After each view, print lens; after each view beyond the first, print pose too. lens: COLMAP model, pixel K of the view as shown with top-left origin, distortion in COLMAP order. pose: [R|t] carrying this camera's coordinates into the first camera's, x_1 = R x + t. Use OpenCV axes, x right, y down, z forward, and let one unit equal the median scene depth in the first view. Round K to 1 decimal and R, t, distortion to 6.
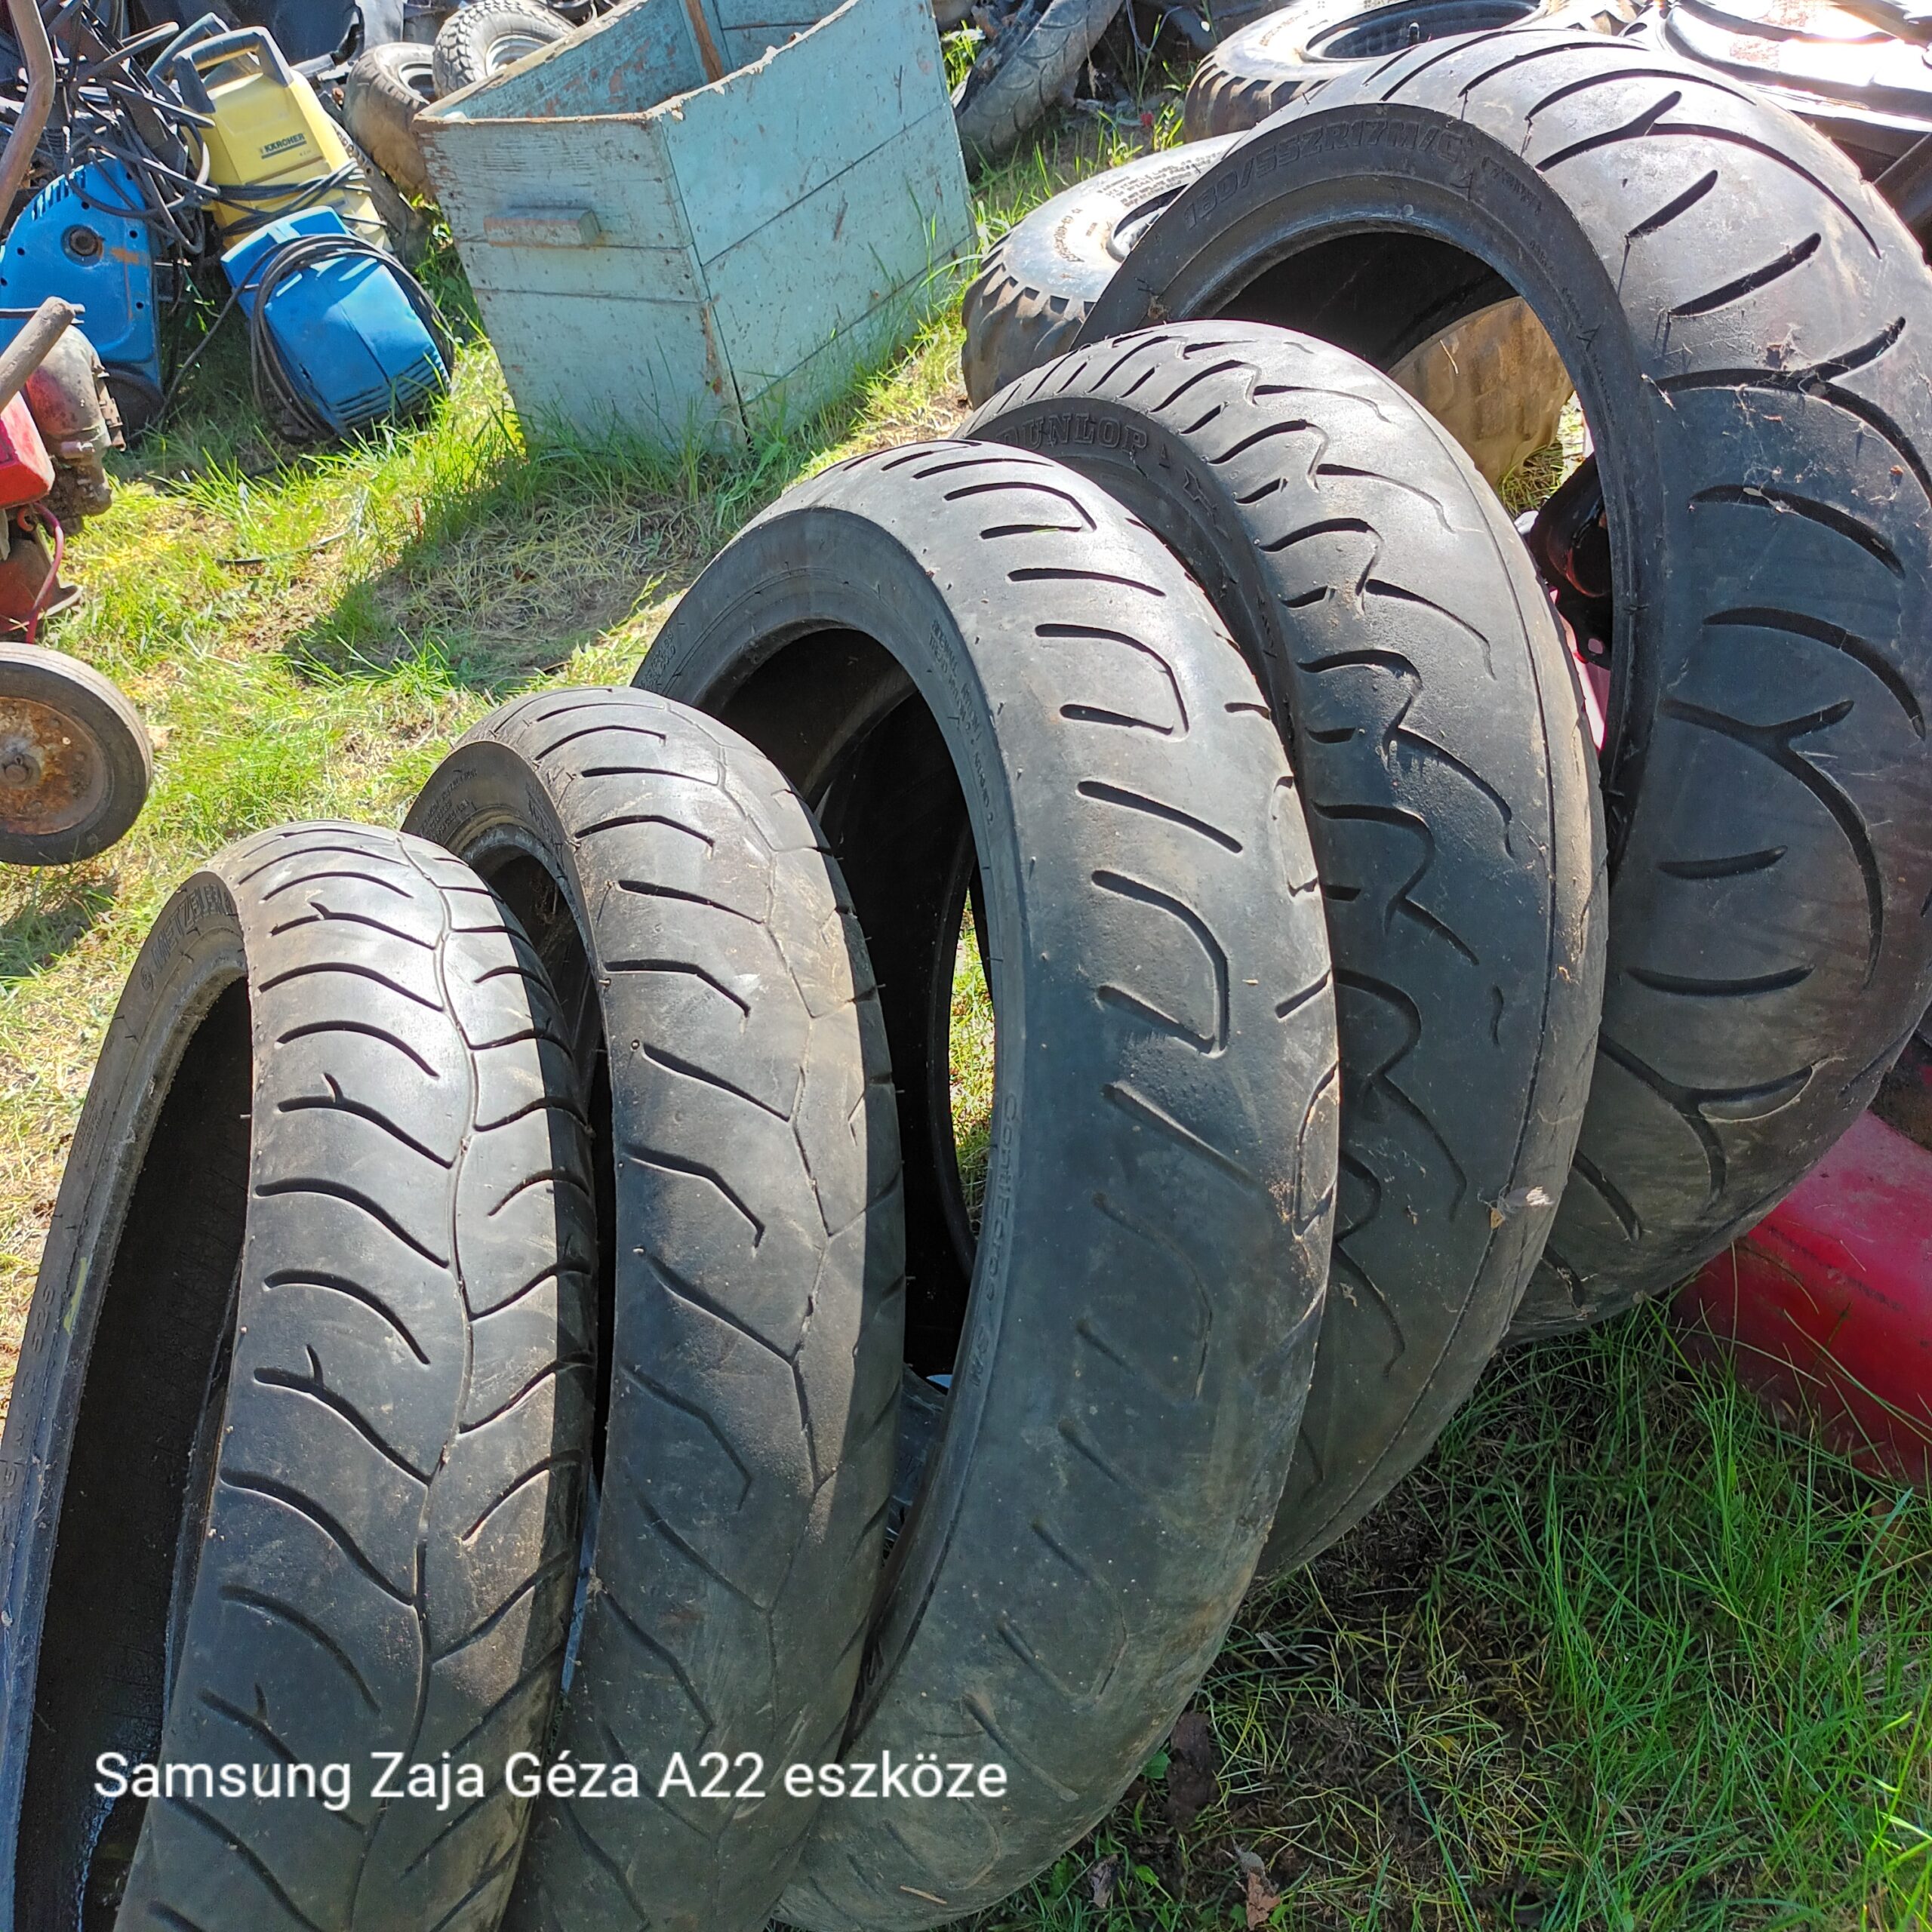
lens RADIAL K [[1943.5, 0, 973.8], [0, 1943.5, 969.4], [0, 0, 1]] dist [0.022055, -0.003477]
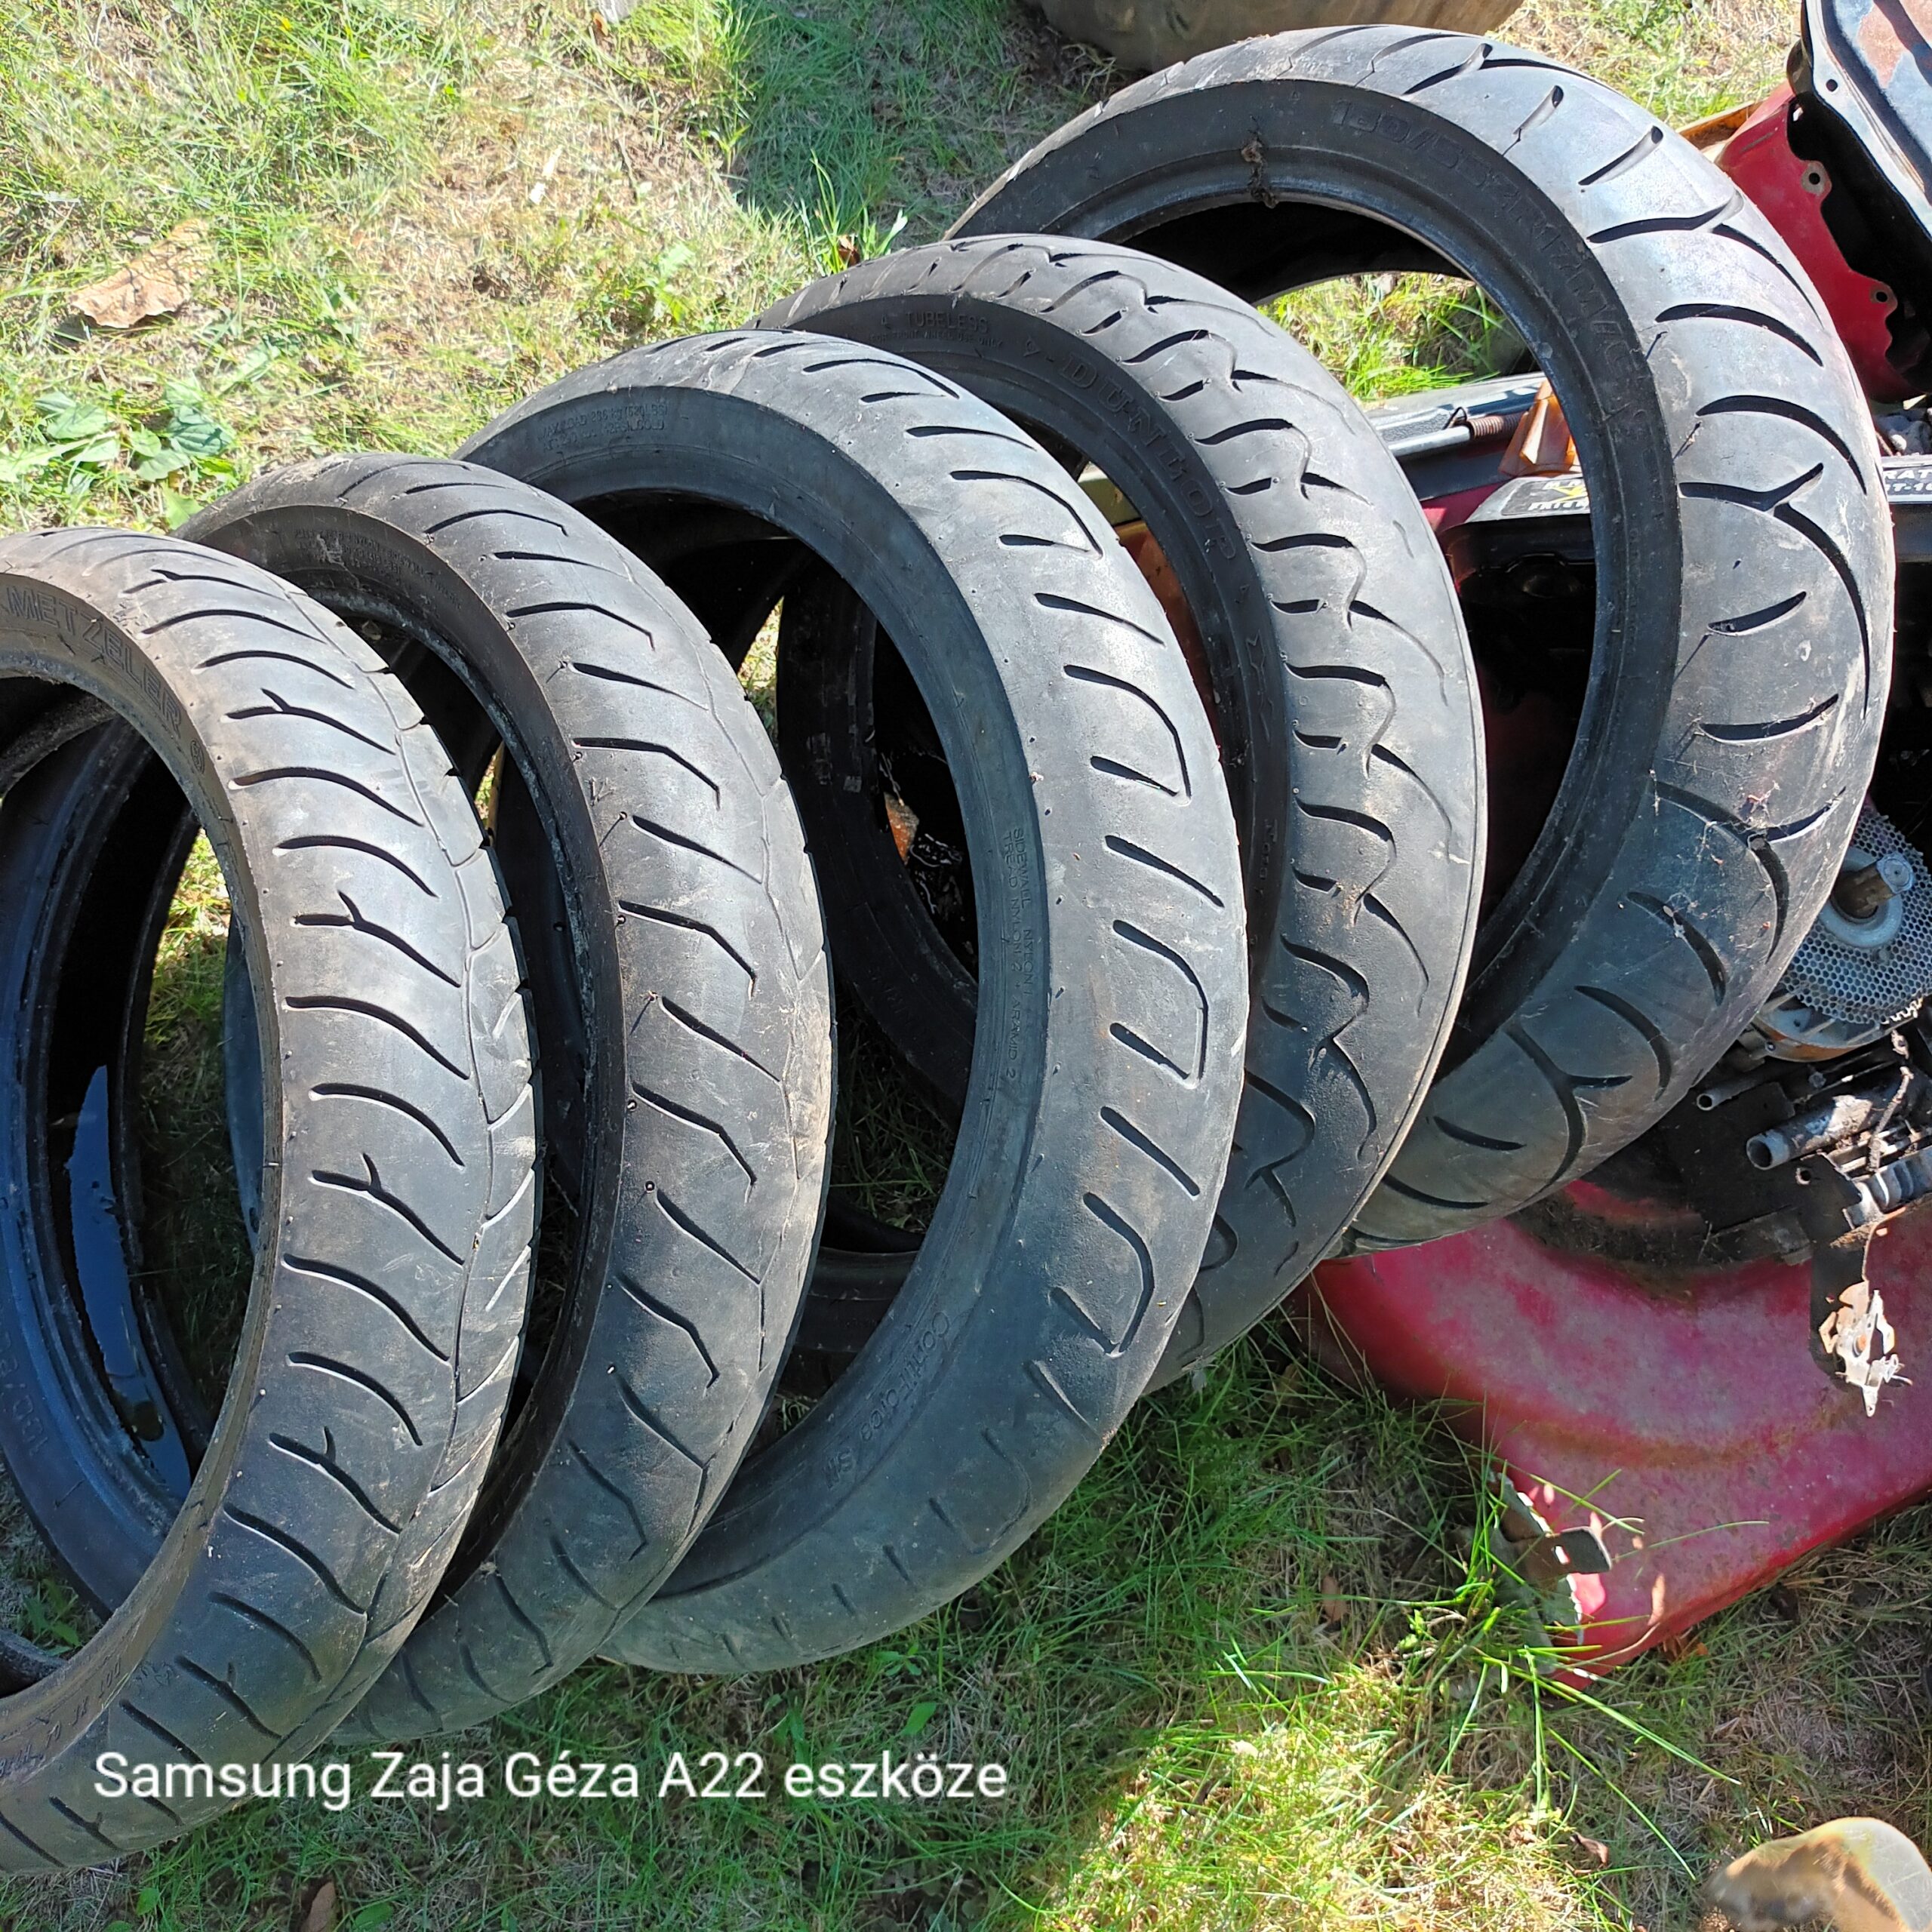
lens RADIAL K [[1943.5, 0, 973.8], [0, 1943.5, 969.4], [0, 0, 1]] dist [0.022055, -0.003477]
pose [[0.883568, 0.252322, 0.394513, -0.478843], [-0.418707, 0.802957, 0.424199, -0.607001], [-0.209742, -0.539994, 0.815116, 0.124356]]
